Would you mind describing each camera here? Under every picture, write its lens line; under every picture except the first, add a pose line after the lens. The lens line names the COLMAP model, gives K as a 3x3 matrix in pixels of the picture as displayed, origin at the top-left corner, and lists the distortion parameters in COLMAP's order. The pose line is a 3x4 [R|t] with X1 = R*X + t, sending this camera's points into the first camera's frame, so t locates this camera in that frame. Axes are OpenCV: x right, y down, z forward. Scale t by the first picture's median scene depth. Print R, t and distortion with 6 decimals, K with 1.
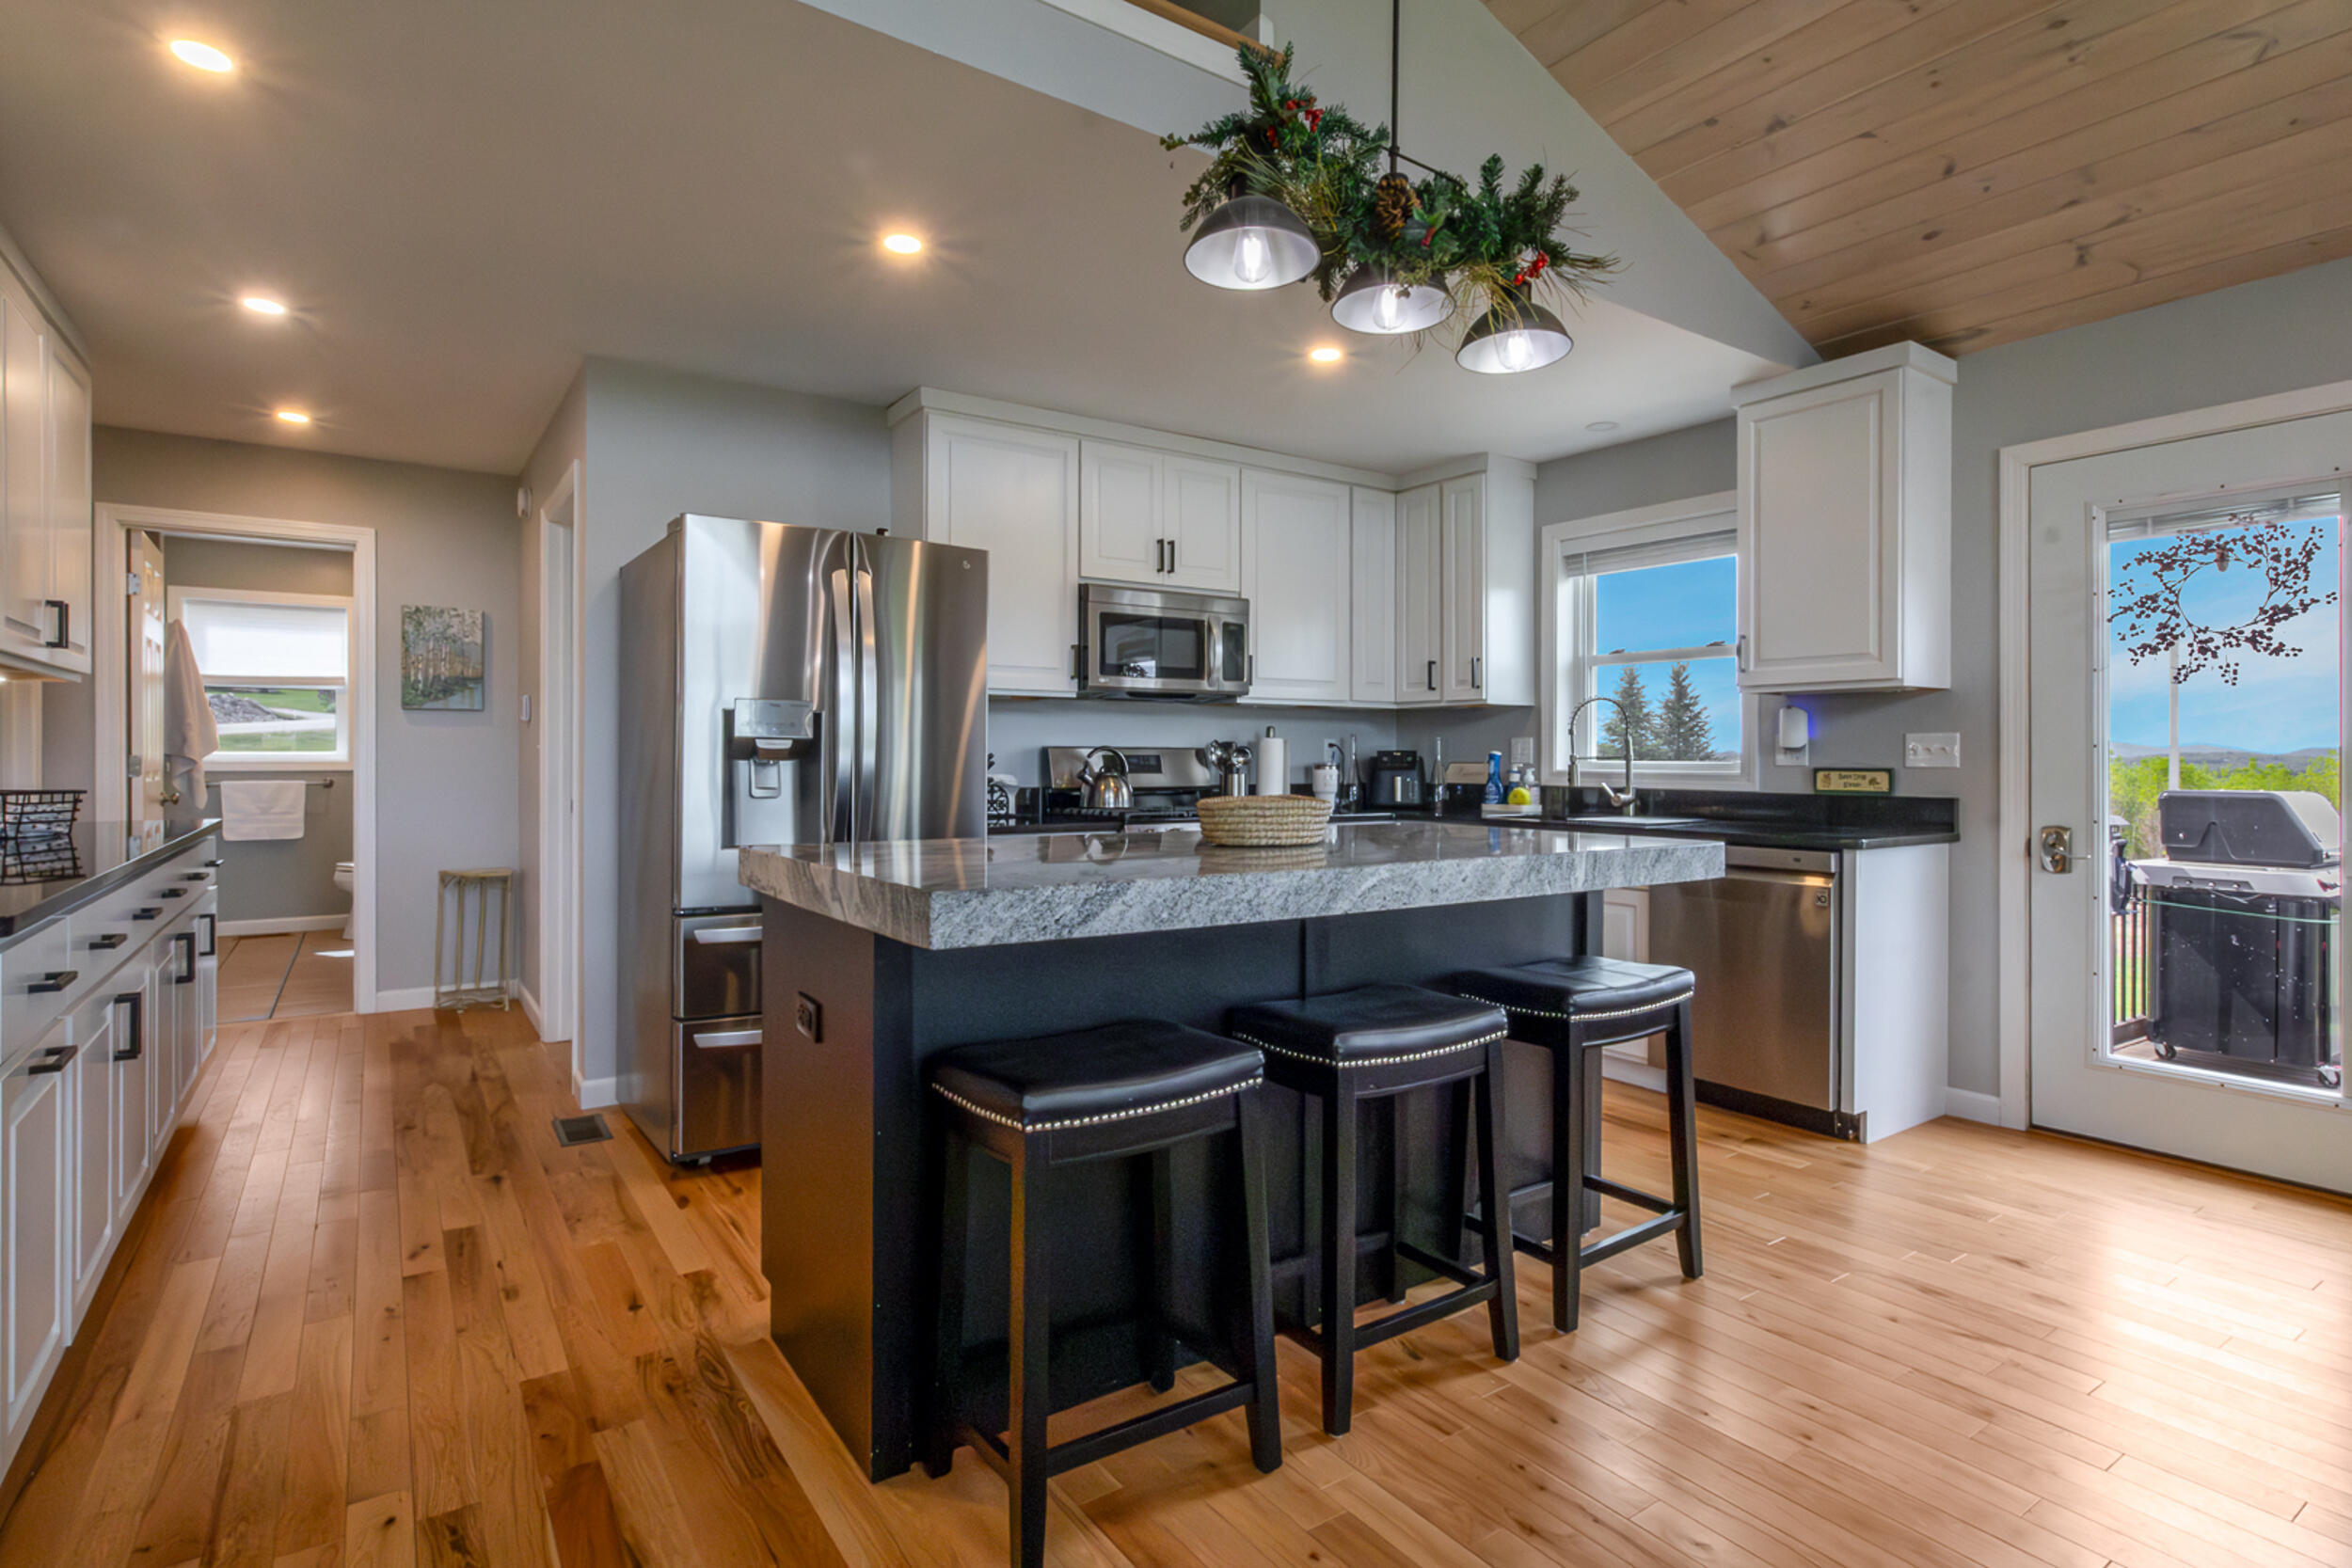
lens RADIAL K [[1178.6, 0, 1189.1], [0, 1178.6, 758.4], [0, 0, 1]] dist [-0.011699, 0.007520]
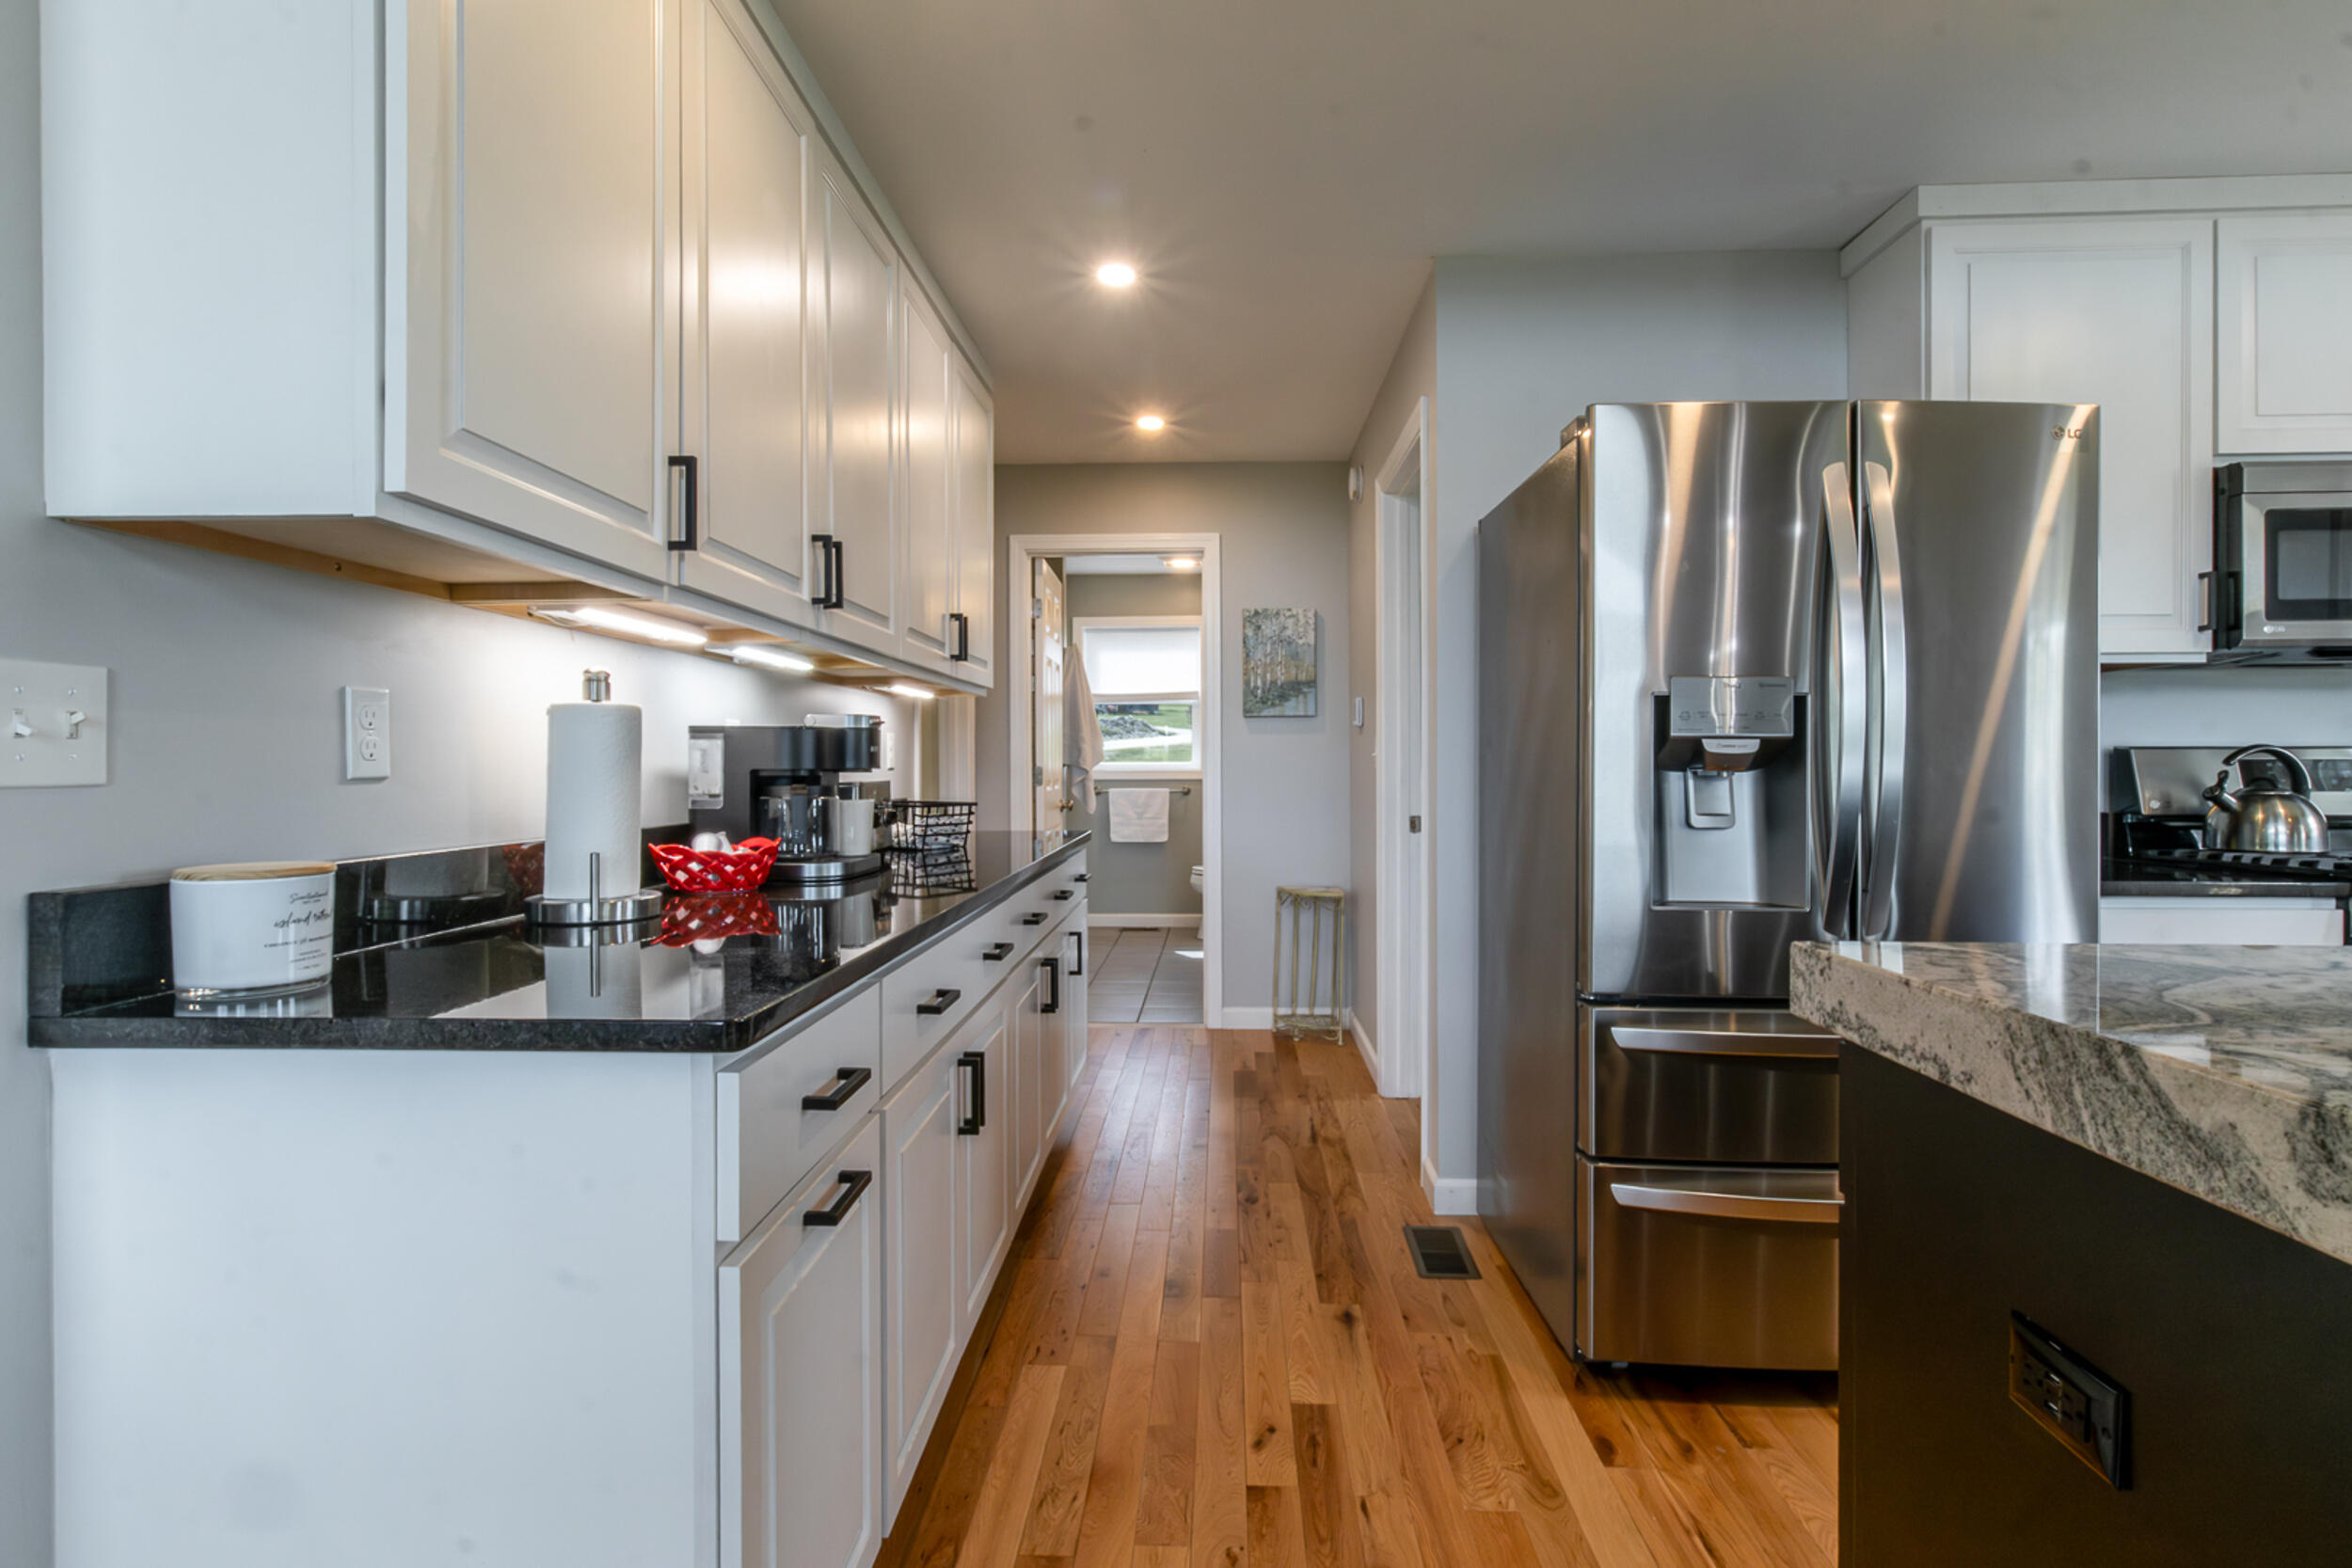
lens RADIAL K [[1178.6, 0, 1172.1], [0, 1178.6, 768.3], [0, 0, 1]] dist [-0.011699, 0.007520]
pose [[0.795907, -0.002092, -0.605415, -0.166958], [0.003425, 0.999994, 0.001047, -0.001595], [0.605409, -0.002907, 0.795909, 0.248072]]
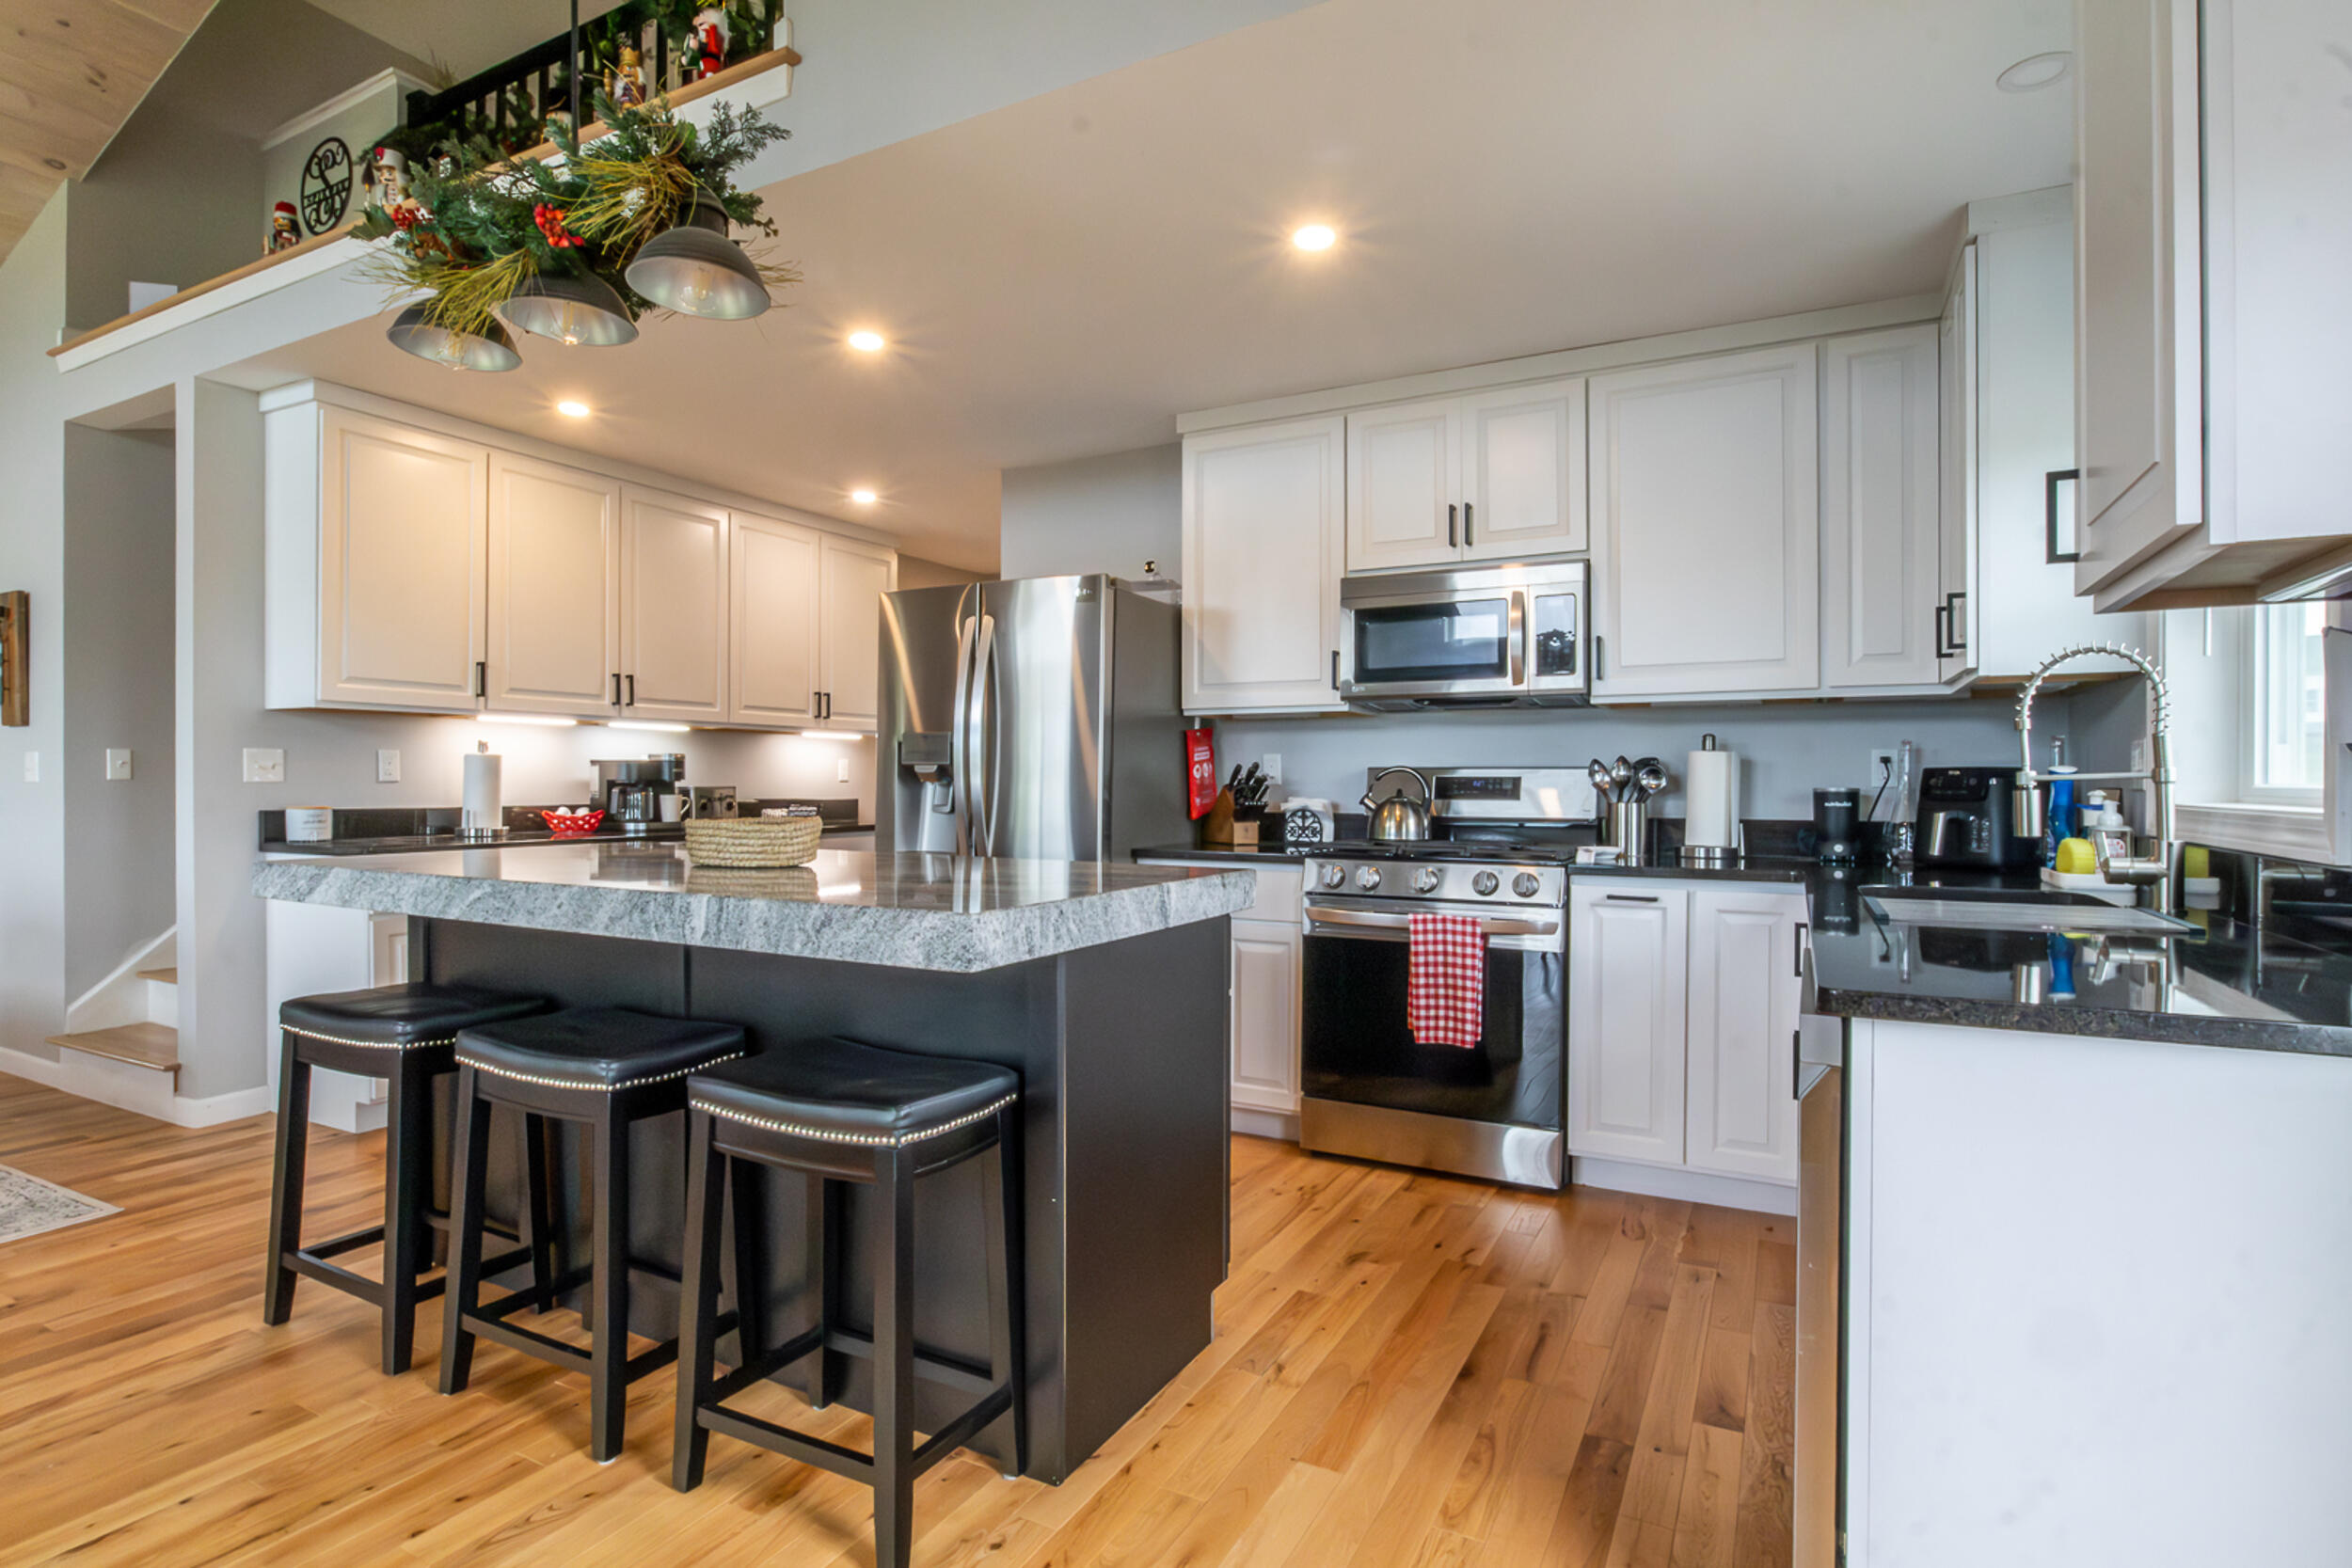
lens RADIAL K [[1178.6, 0, 1158.1], [0, 1178.6, 780.8], [0, 0, 1]] dist [-0.011699, 0.007520]
pose [[0.453292, -0.001851, -0.891360, 0.683289], [-0.000048, 0.999998, -0.002101, 0.002127], [0.891362, 0.000995, 0.453291, 0.529156]]
